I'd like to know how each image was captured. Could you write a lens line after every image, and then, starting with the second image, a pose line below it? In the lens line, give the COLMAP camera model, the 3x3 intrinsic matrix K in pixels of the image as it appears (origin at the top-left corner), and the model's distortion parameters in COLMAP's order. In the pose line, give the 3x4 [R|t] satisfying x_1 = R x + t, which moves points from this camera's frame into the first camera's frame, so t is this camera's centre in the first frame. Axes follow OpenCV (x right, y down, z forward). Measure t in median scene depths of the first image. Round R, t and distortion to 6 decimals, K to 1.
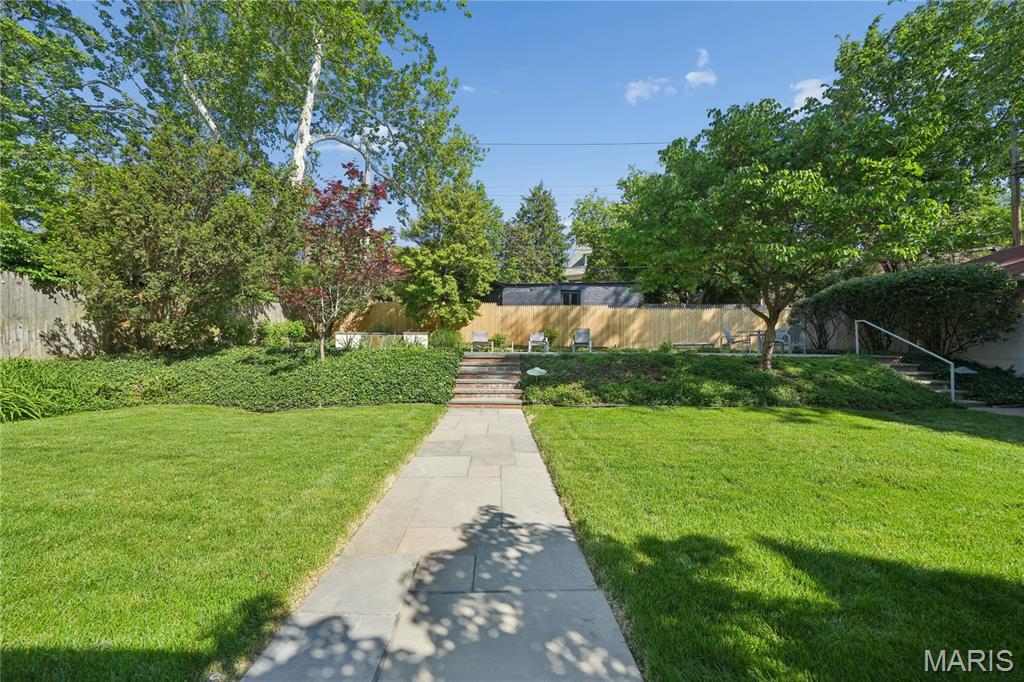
lens RADIAL K [[367.3, 0, 509.6], [0, 367.3, 340.6], [0, 0, 1]] dist [-0.016174, -0.000247]
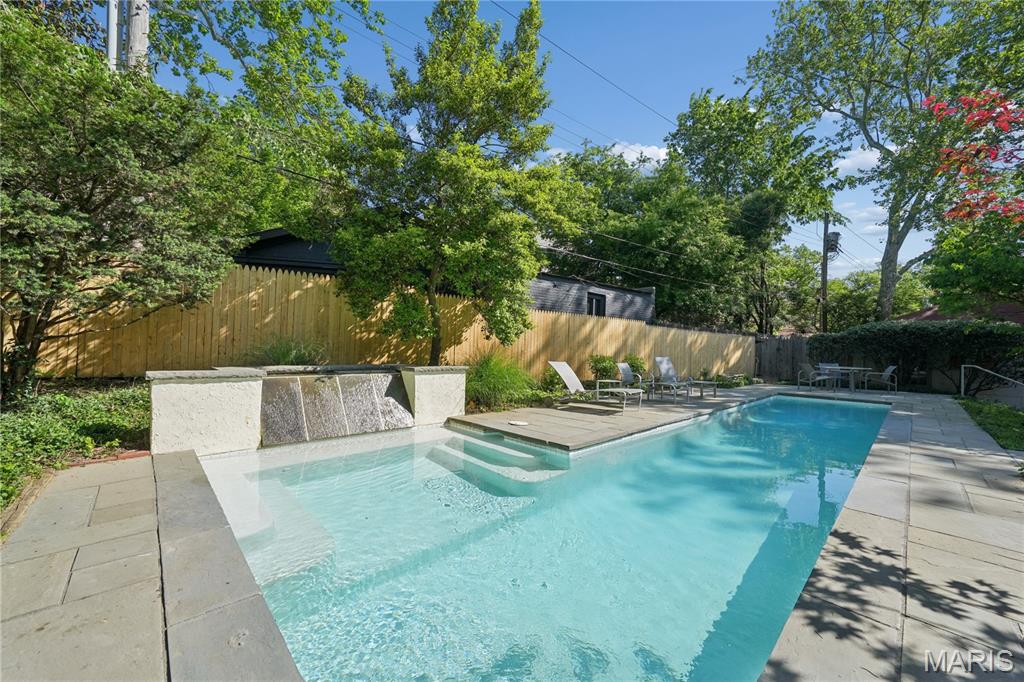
lens RADIAL K [[389.8, 0, 513.8], [0, 389.8, 340.1], [0, 0, 1]] dist [0.000557, 0.000123]
pose [[0.726081, 0.030014, 0.686954, -0.495942], [-0.035461, 0.999352, -0.006182, -0.050600], [-0.686694, -0.019872, 0.726675, 0.674291]]
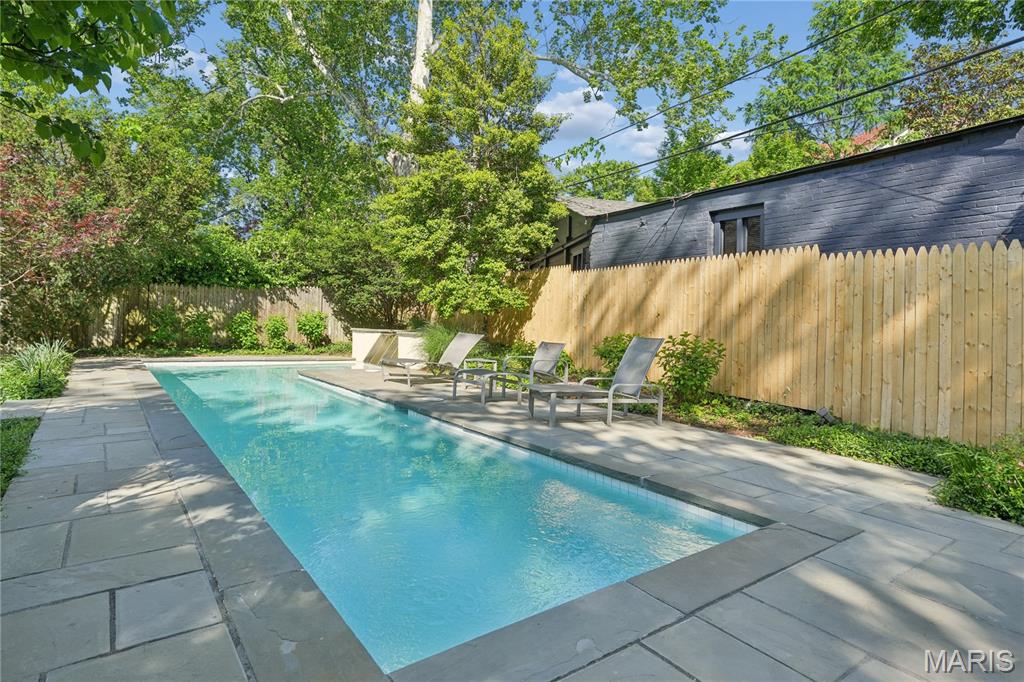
lens RADIAL K [[532.6, 0, 506.9], [0, 532.6, 299.4], [0, 0, 1]] dist [0.017871, 0.000309]
pose [[0.589234, -0.014727, -0.807828, 0.468004], [-0.020790, 0.999226, -0.033381, -0.047986], [0.807695, 0.036464, 0.588472, 0.663263]]
